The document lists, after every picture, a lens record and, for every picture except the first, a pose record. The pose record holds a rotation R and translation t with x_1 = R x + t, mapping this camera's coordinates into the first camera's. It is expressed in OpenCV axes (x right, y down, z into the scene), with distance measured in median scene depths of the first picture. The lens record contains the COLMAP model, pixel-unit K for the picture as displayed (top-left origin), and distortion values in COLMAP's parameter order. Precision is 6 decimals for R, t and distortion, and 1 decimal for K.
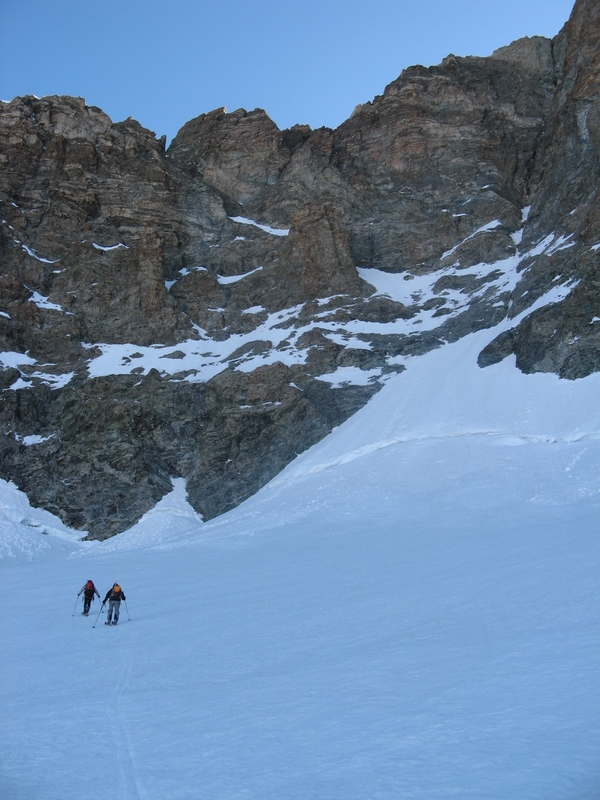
lens RADIAL K [[813.8, 0, 300.0], [0, 813.8, 400.4], [0, 0, 1]] dist [-0.006528, 0.000000]
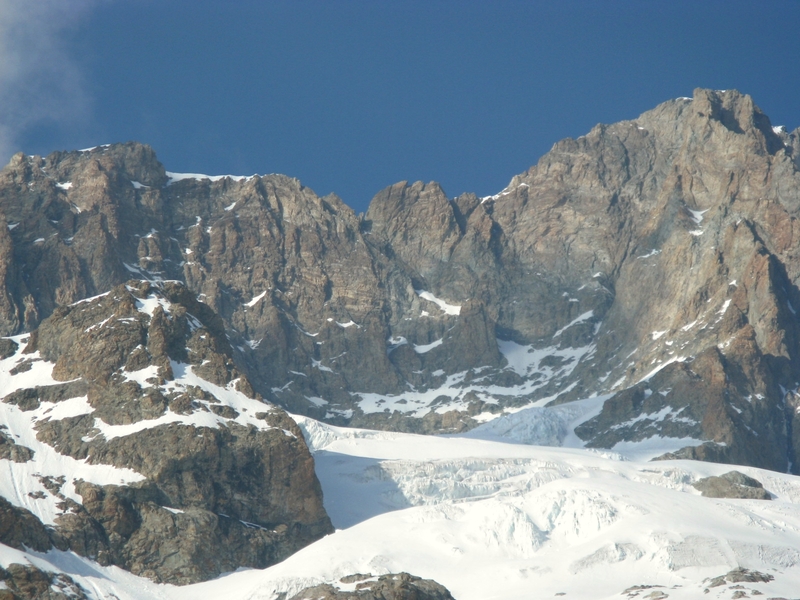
lens RADIAL K [[4883.0, 0, 399.9], [0, 4883.0, 300.0], [0, 0, 1]] dist [3.817849, 0.000000]
pose [[0.999749, 0.019780, -0.010549, -0.025457], [-0.019810, 0.999800, -0.002729, -0.192554], [0.010493, 0.002937, 0.999941, -7.776597]]
